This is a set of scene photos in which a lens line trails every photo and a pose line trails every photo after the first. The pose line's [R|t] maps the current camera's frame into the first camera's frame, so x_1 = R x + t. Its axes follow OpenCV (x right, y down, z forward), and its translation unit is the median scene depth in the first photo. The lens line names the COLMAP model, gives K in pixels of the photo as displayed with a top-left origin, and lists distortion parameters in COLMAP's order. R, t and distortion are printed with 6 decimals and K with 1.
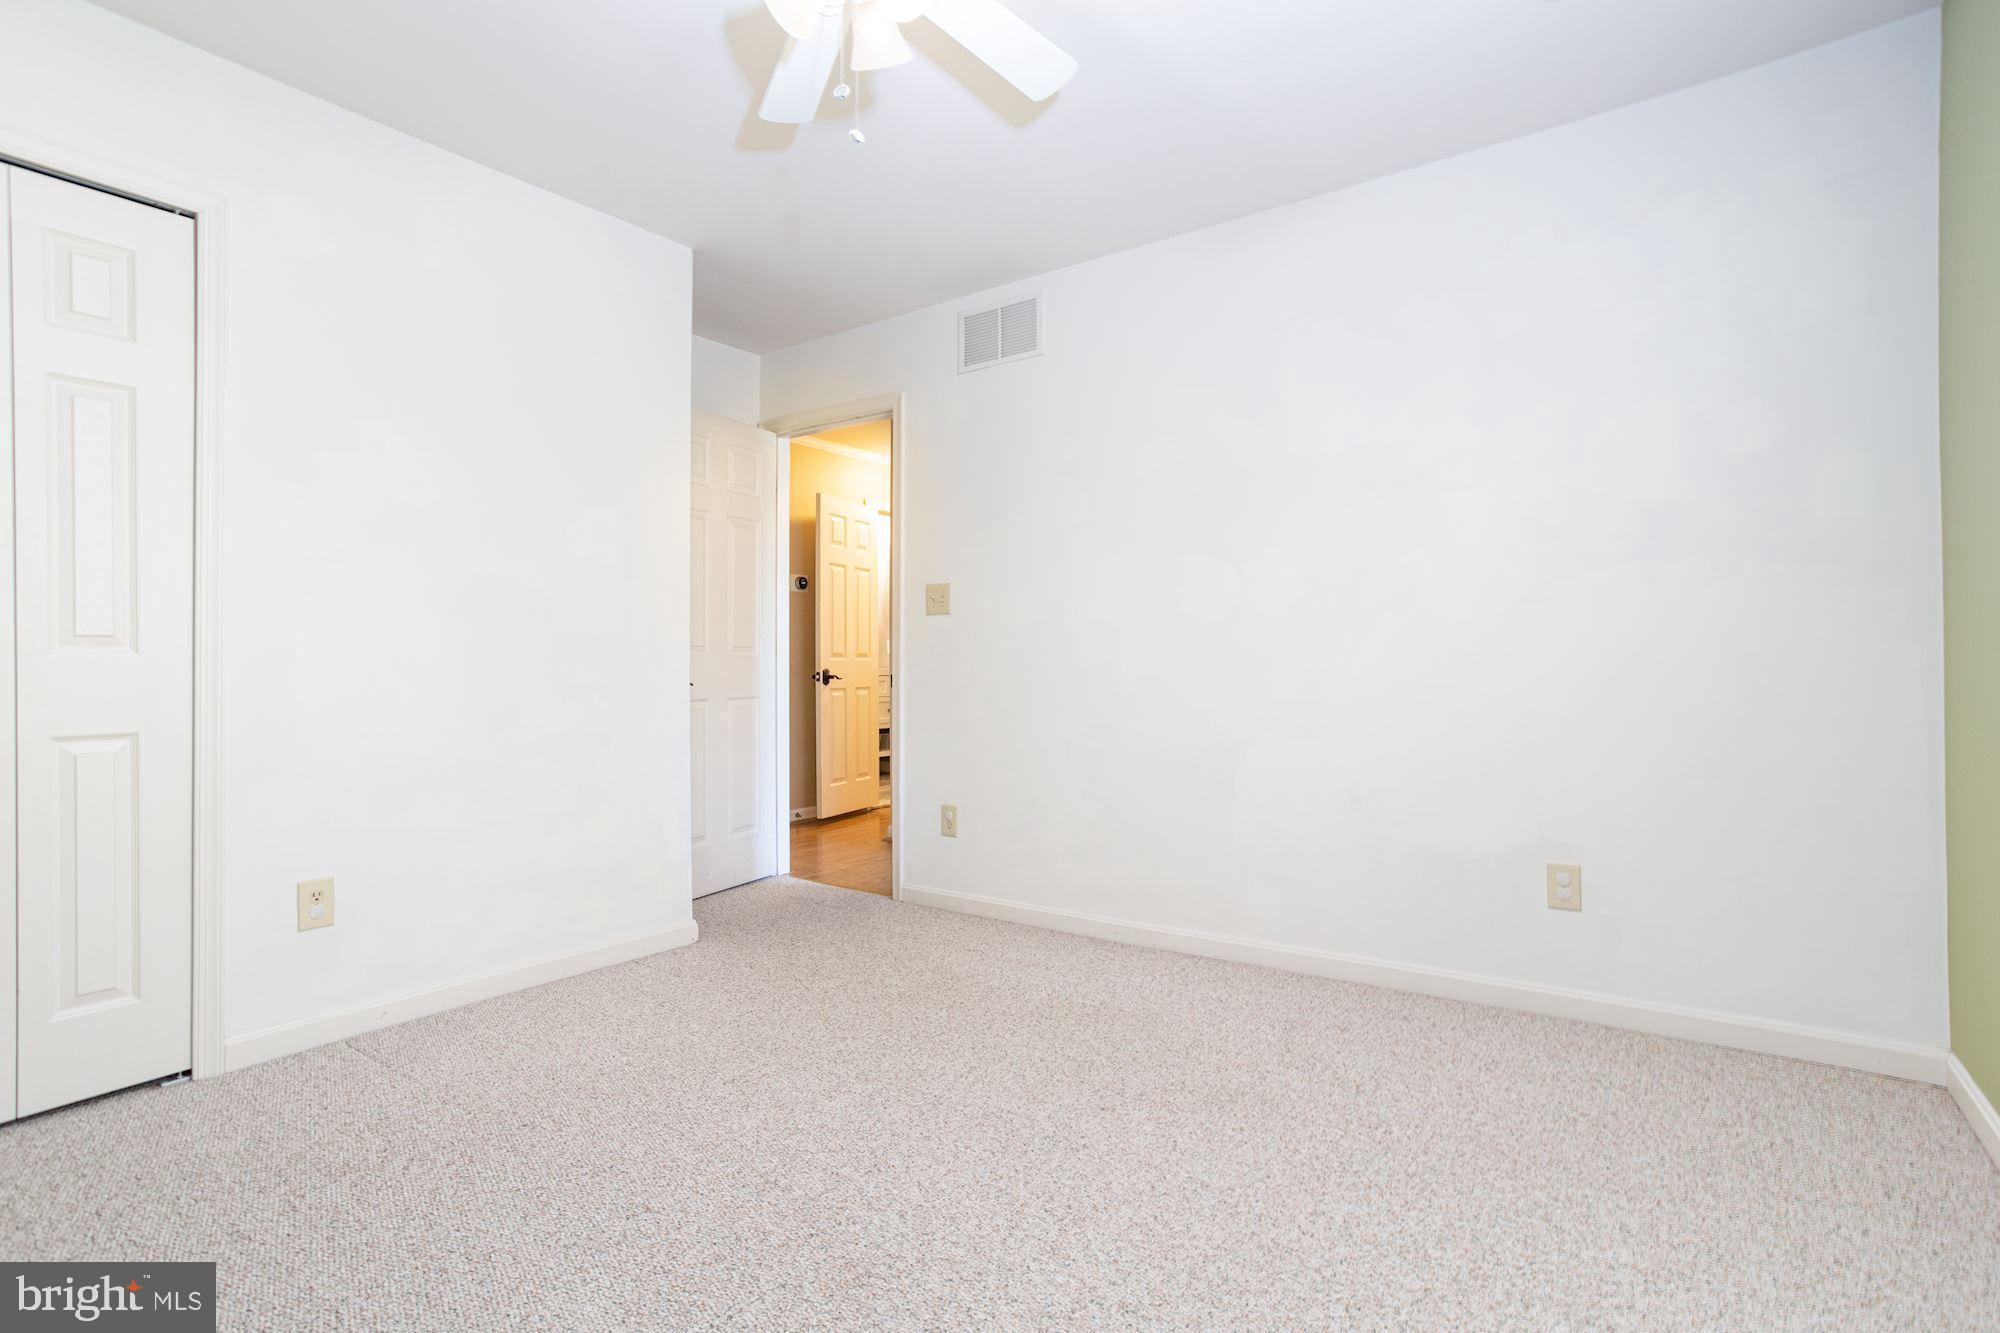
lens RADIAL K [[962.1, 0, 1000.7], [0, 962.1, 654.4], [0, 0, 1]] dist [-0.056325, 0.036543]
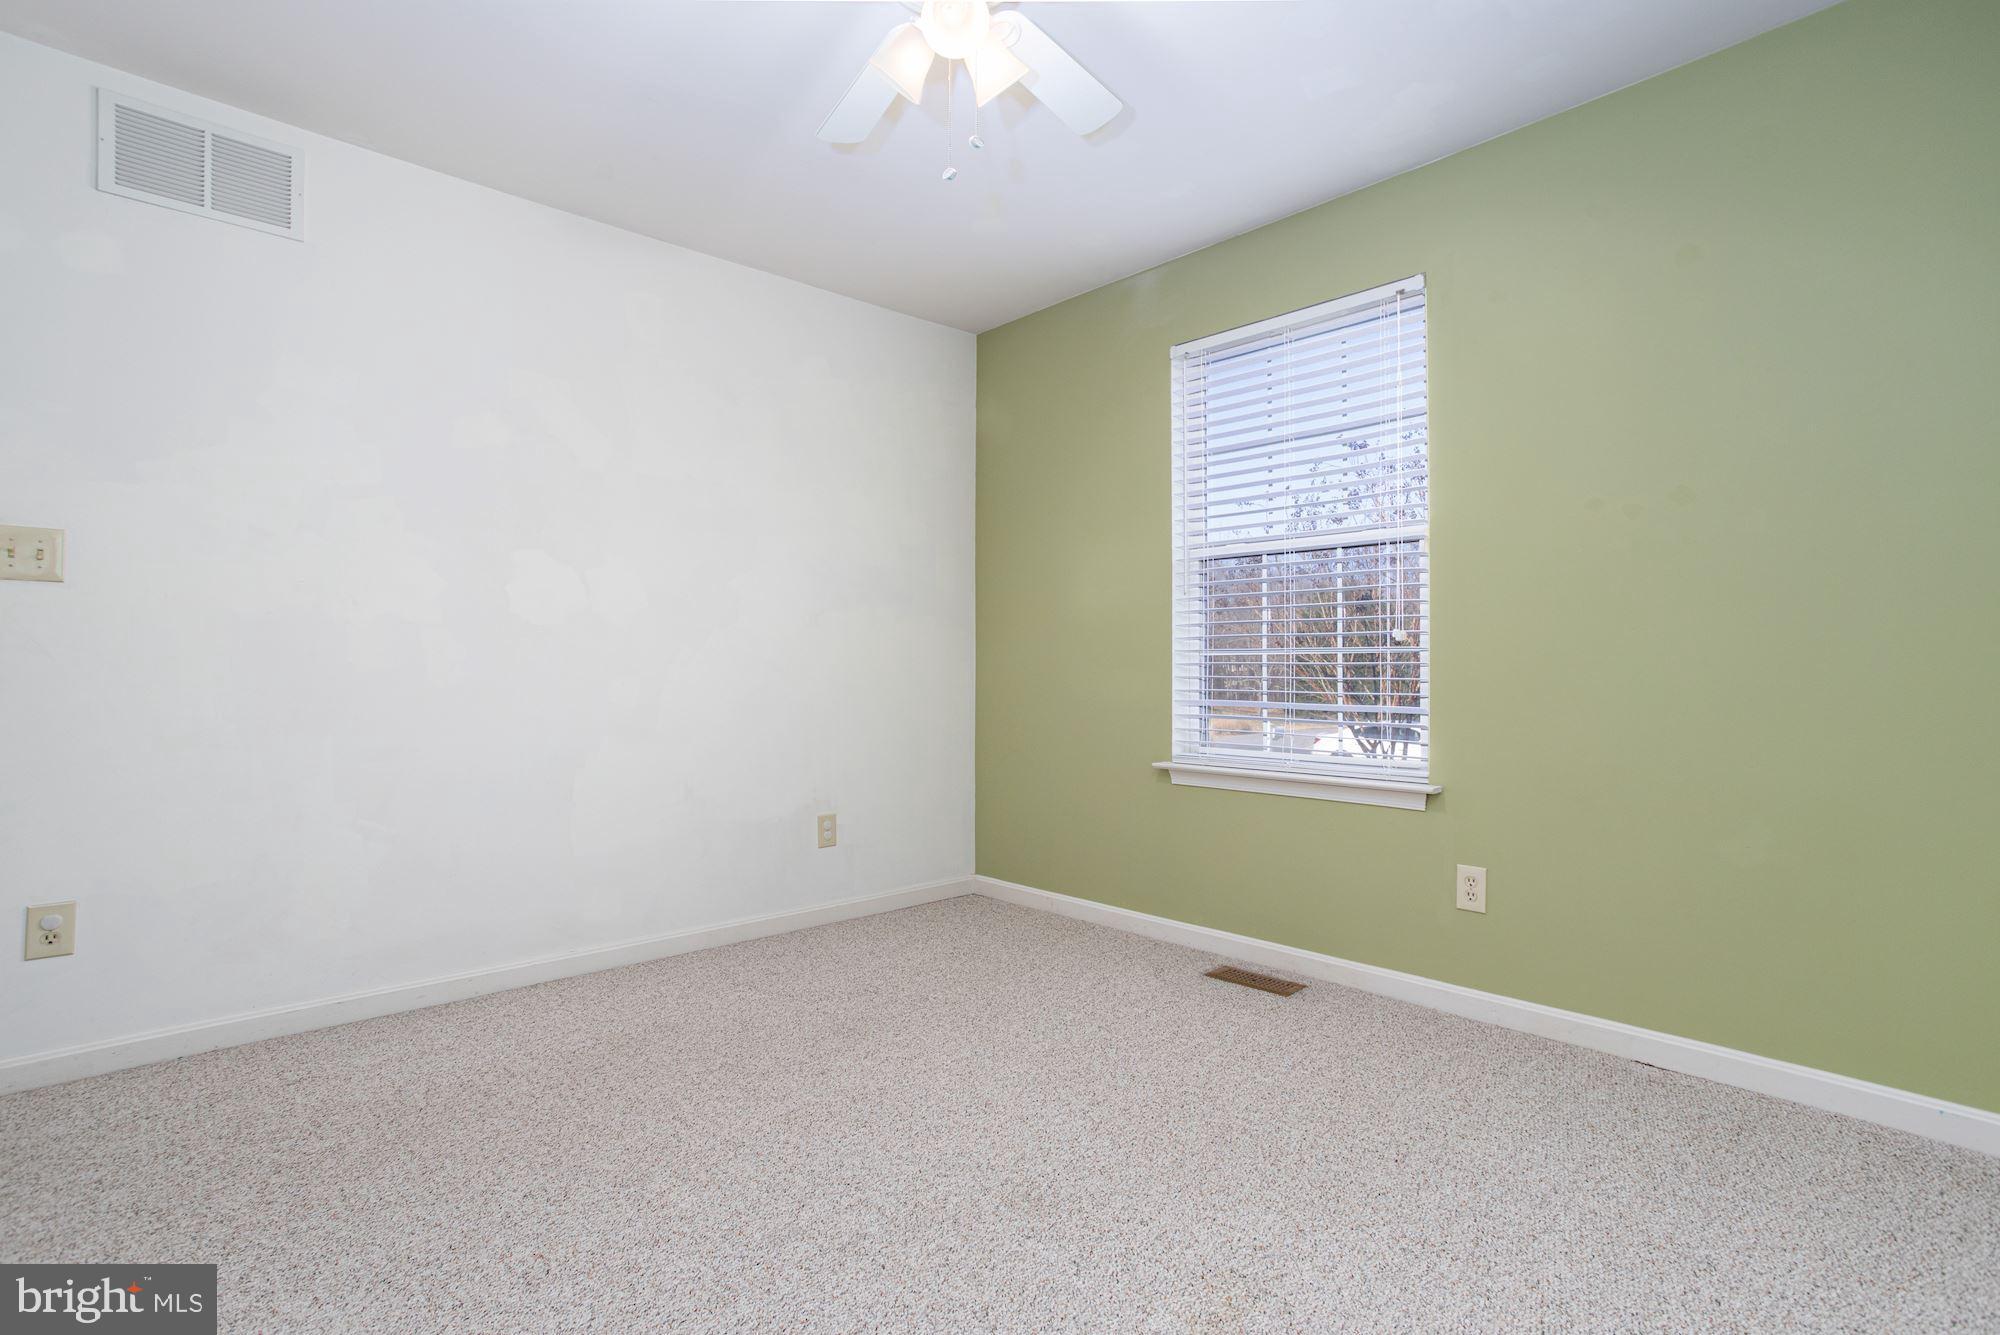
lens RADIAL K [[962.1, 0, 1000.7], [0, 962.1, 655.4], [0, 0, 1]] dist [-0.056325, 0.036543]
pose [[0.201428, 0.016711, 0.979361, -0.762279], [-0.018490, 0.999741, -0.013256, -0.002419], [-0.979329, -0.015439, 0.201684, 0.460294]]
